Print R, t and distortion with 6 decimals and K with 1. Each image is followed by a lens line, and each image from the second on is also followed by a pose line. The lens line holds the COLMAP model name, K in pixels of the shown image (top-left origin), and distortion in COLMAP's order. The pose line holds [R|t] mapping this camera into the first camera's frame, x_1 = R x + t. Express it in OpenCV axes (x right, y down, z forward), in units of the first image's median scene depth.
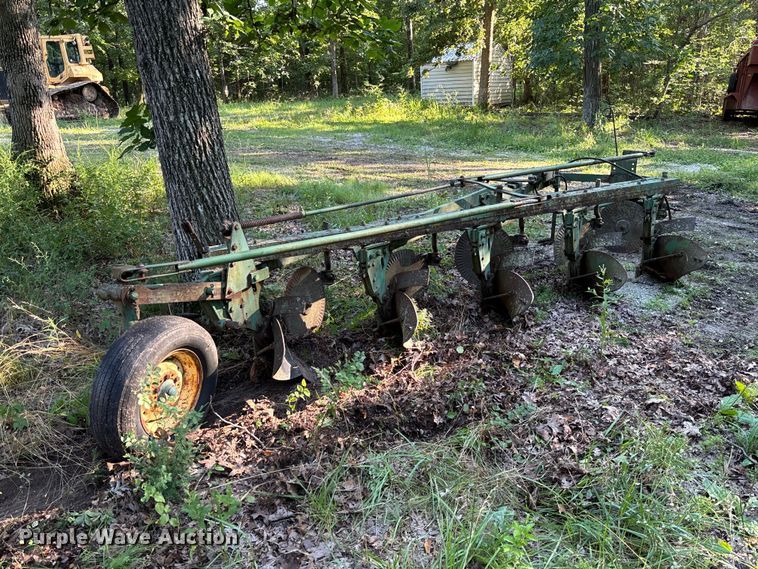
lens RADIAL K [[617.0, 0, 377.3], [0, 617.0, 285.2], [0, 0, 1]] dist [0.023334, -0.022409]
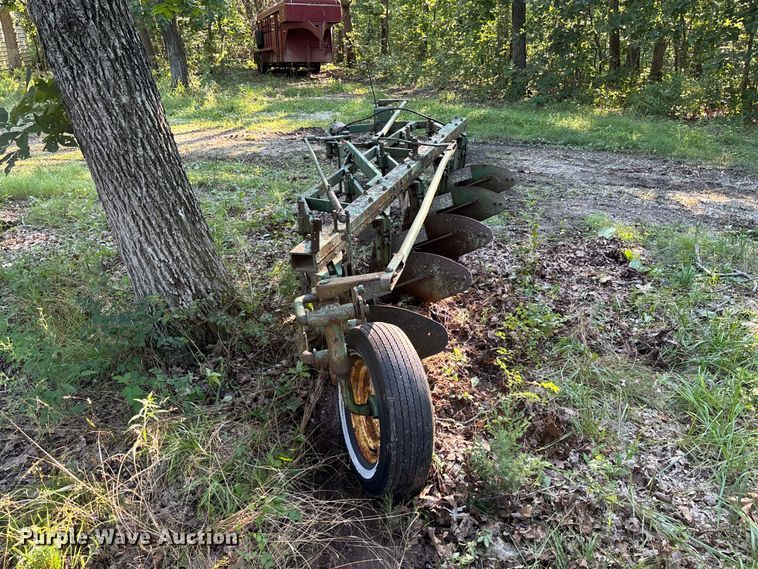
lens RADIAL K [[617.0, 0, 377.7], [0, 617.0, 284.5], [0, 0, 1]] dist [0.023334, -0.022409]
pose [[0.723155, -0.272993, 0.634446, -0.639507], [0.234064, 0.961082, 0.146749, -0.096239], [-0.649816, 0.042378, 0.758909, 0.255753]]
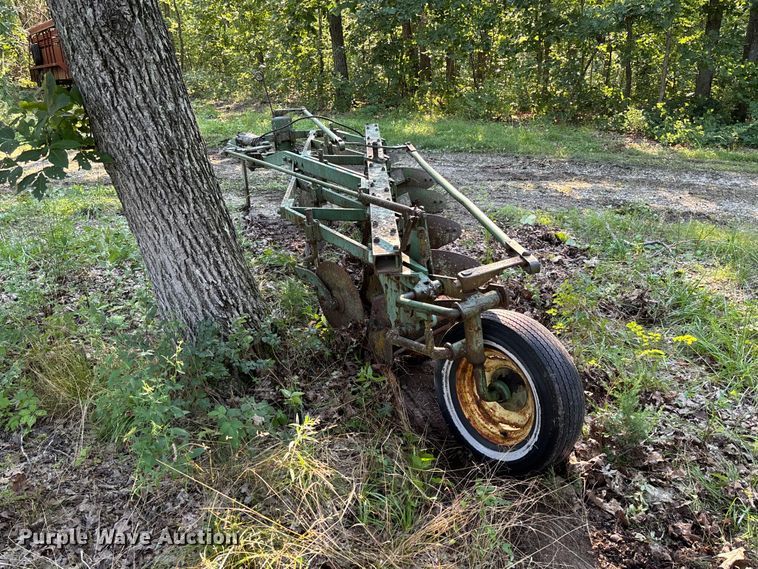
lens RADIAL K [[617.0, 0, 377.8], [0, 617.0, 283.8], [0, 0, 1]] dist [0.023334, -0.022409]
pose [[0.453373, -0.331361, 0.827437, -0.838085], [0.298985, 0.931079, 0.209045, -0.165371], [-0.839679, 0.152616, 0.521198, 0.497715]]
